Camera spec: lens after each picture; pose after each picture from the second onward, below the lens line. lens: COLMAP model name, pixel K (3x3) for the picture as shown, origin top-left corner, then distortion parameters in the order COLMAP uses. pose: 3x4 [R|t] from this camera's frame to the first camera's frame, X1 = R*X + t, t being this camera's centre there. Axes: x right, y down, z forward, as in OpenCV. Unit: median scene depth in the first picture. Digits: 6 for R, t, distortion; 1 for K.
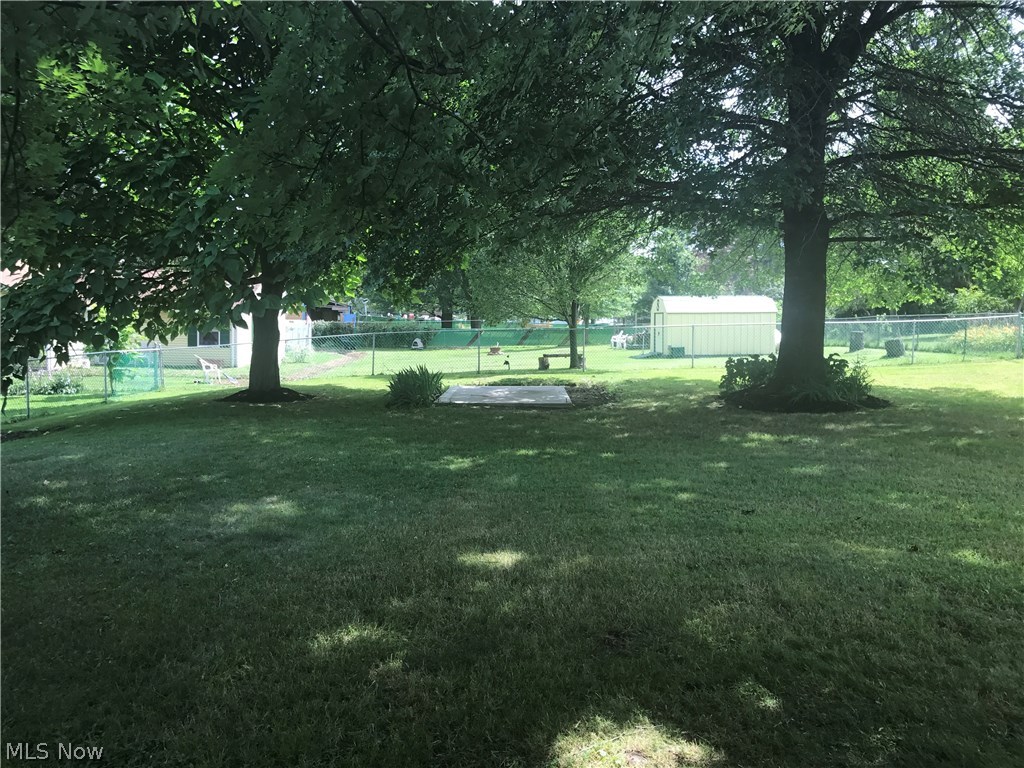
lens RADIAL K [[837.4, 0, 512.0], [0, 837.4, 384.0], [0, 0, 1]] dist [0.054495, -0.089641]
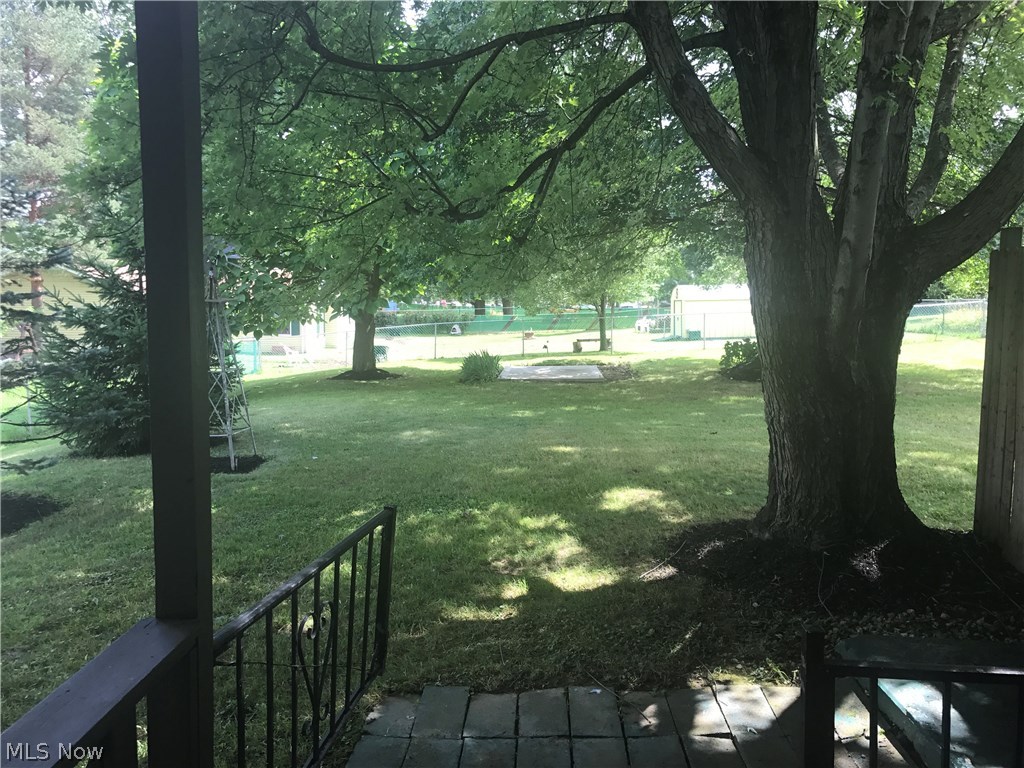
lens RADIAL K [[837.4, 0, 512.0], [0, 837.4, 384.0], [0, 0, 1]] dist [0.054495, -0.089641]
pose [[0.999519, -0.010042, -0.029343, -0.021435], [0.010622, 0.999750, 0.019657, 0.003561], [0.029139, -0.019960, 0.999376, -0.194846]]
